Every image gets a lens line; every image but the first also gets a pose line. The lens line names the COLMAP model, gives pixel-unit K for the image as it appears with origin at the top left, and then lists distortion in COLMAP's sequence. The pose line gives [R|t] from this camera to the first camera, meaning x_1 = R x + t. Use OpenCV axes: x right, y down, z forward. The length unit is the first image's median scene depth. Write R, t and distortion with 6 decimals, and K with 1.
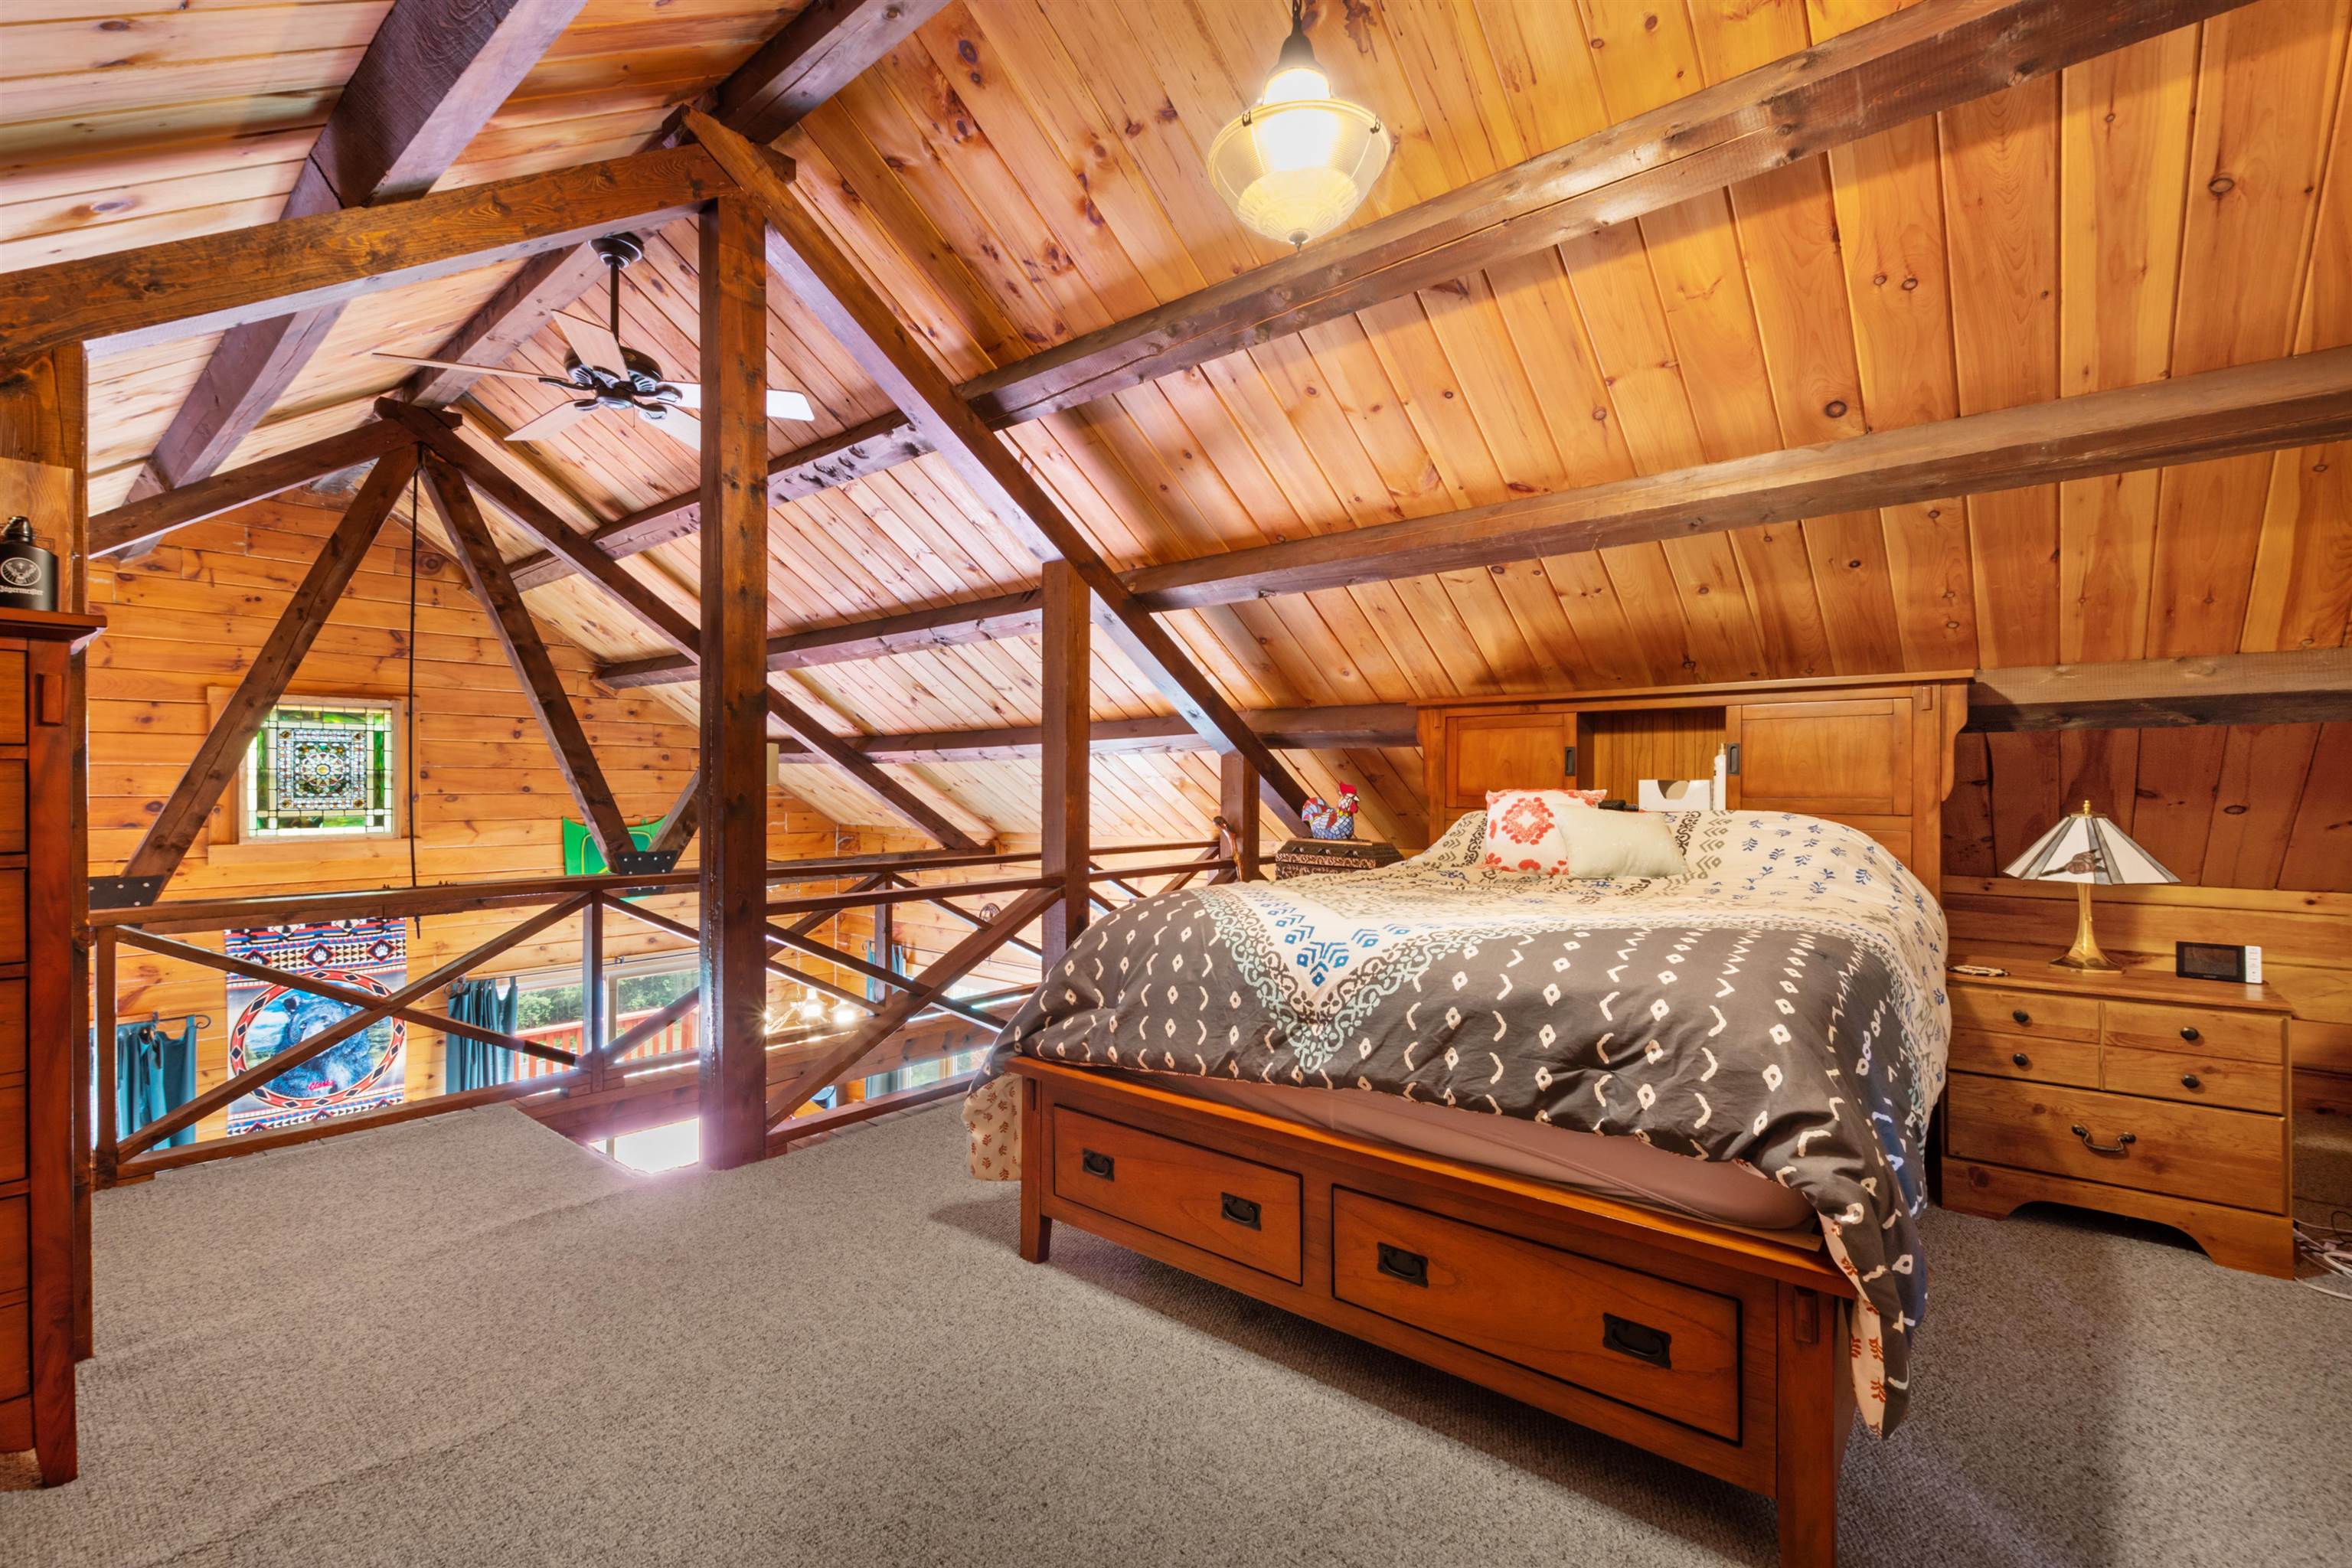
lens RADIAL K [[1023.2, 0, 1171.8], [0, 1023.2, 775.1], [0, 0, 1]] dist [0.001266, -0.000469]
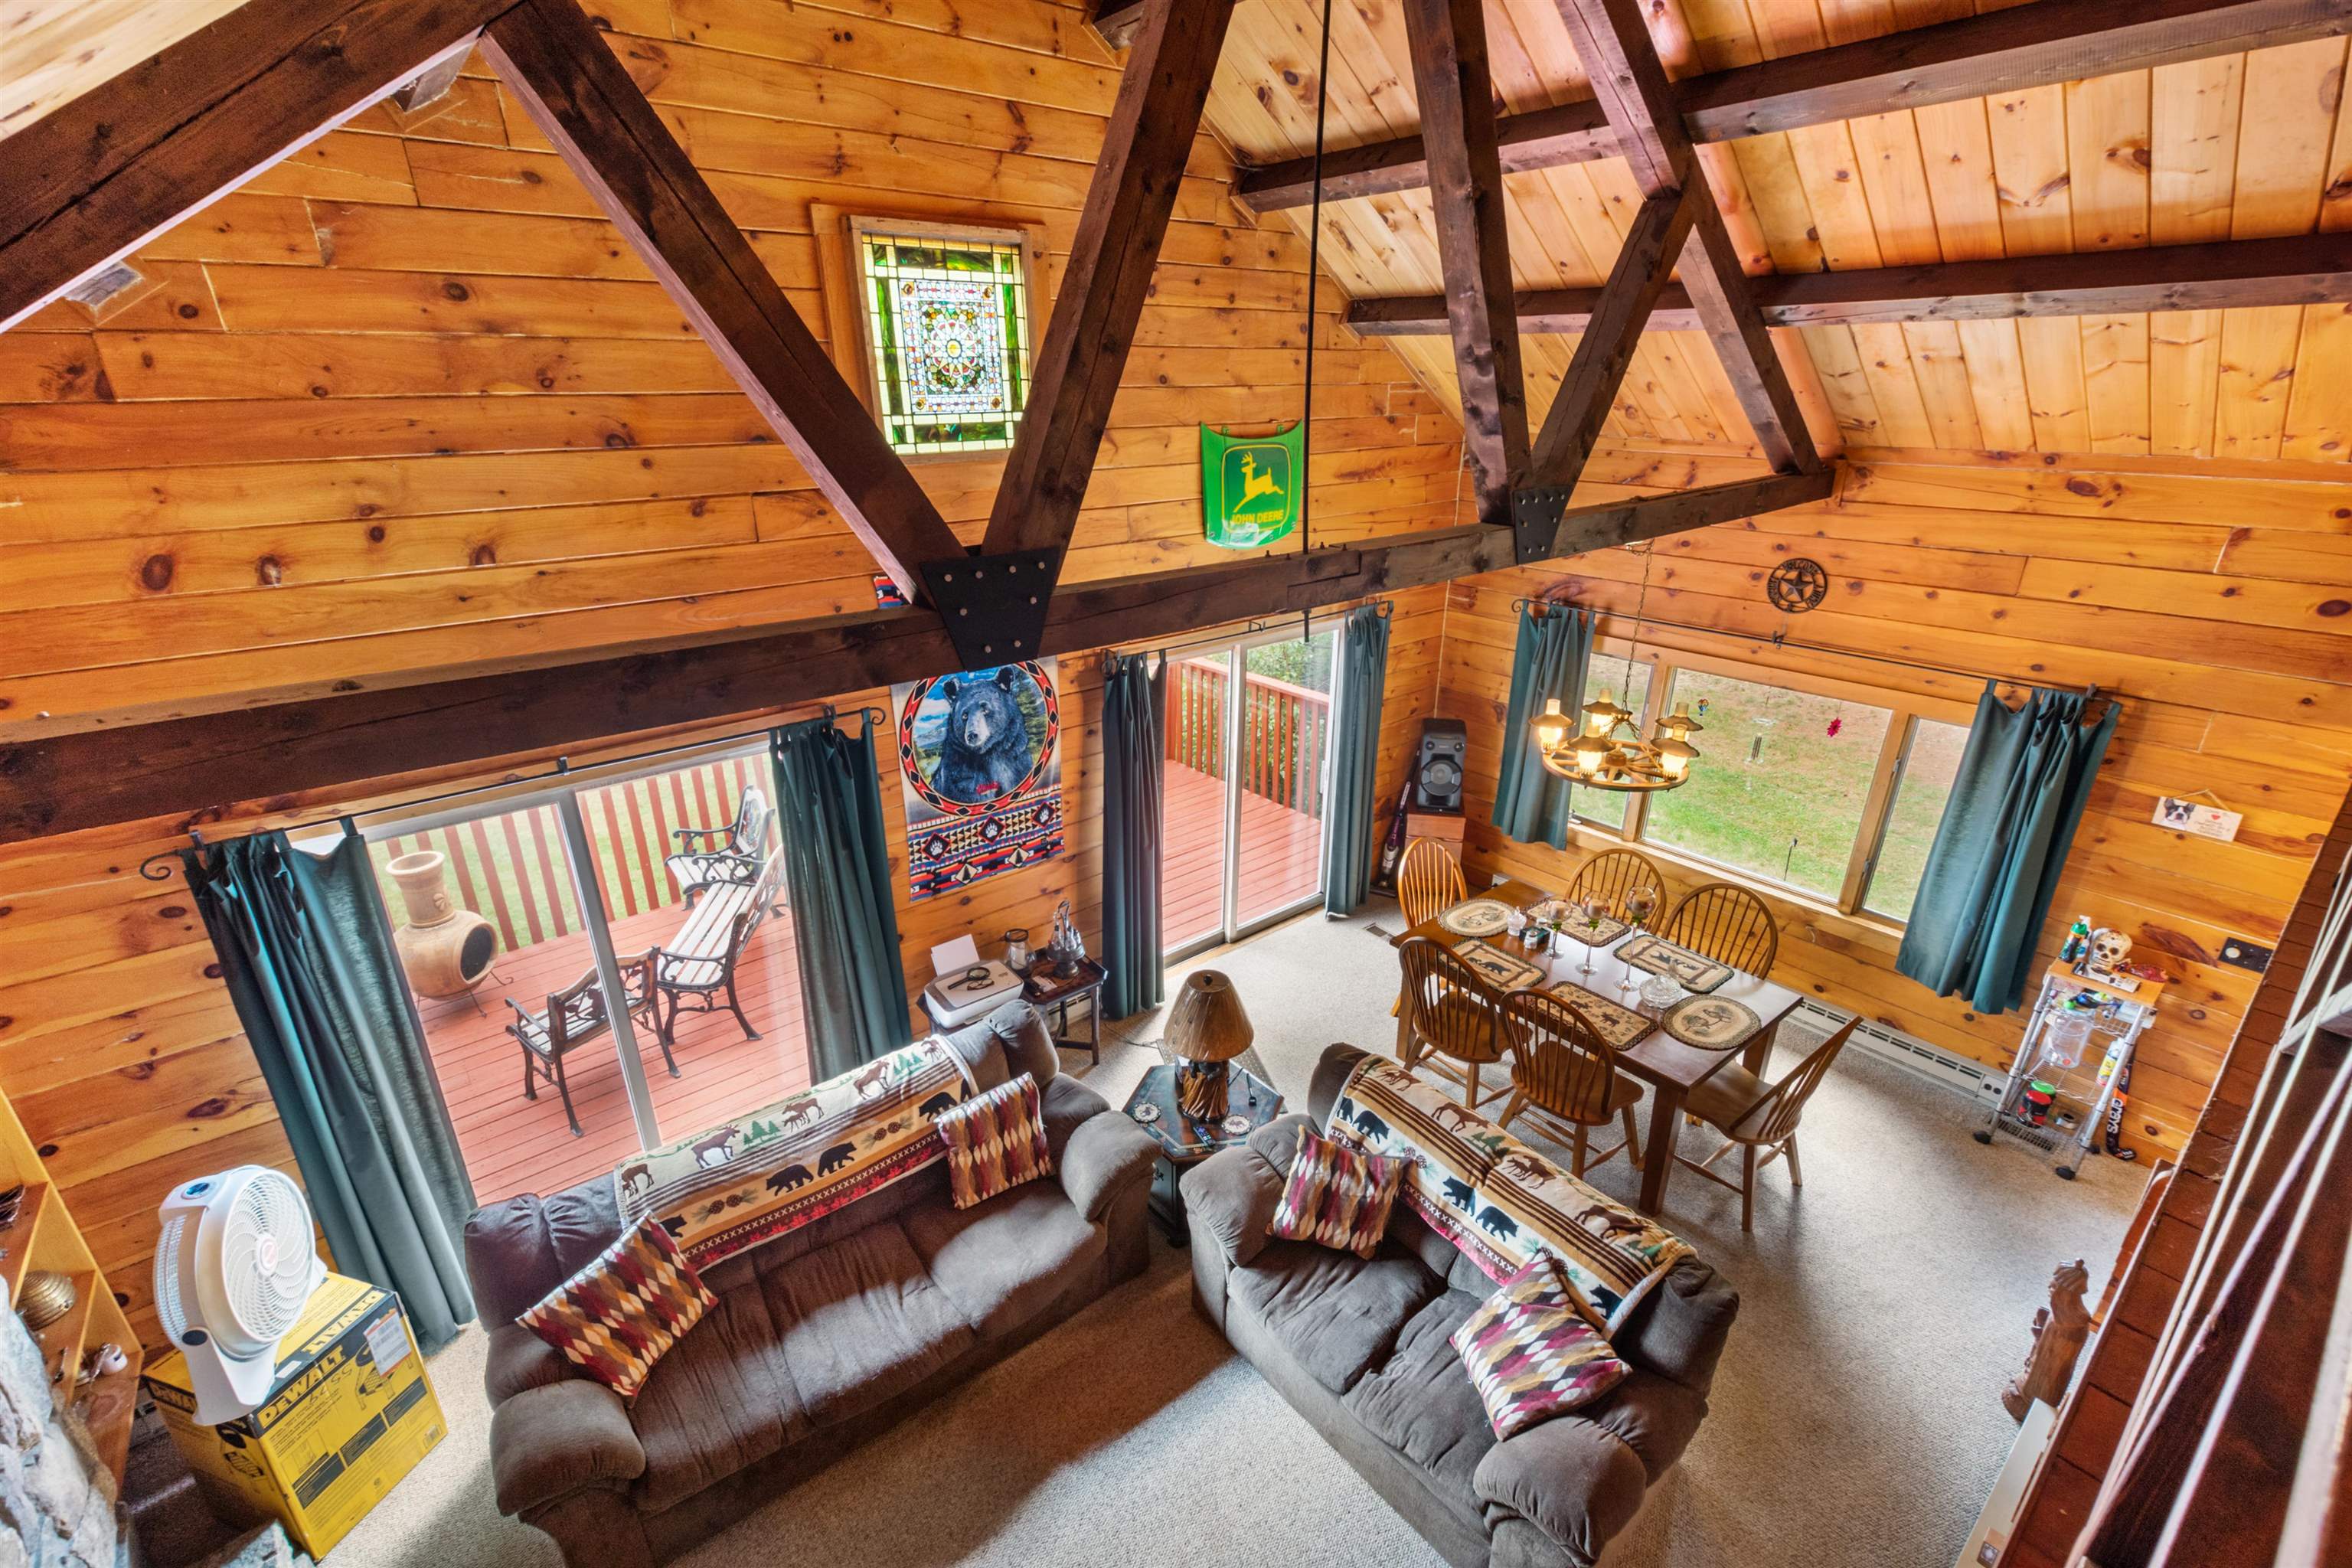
lens RADIAL K [[1023.2, 0, 1181.2], [0, 1023.2, 795.2], [0, 0, 1]] dist [0.001266, -0.000469]
pose [[0.983881, 0.061562, -0.167895, -0.542510], [0.008483, 0.921751, 0.387691, 0.005381], [0.178624, -0.382866, 0.906370, 0.307488]]
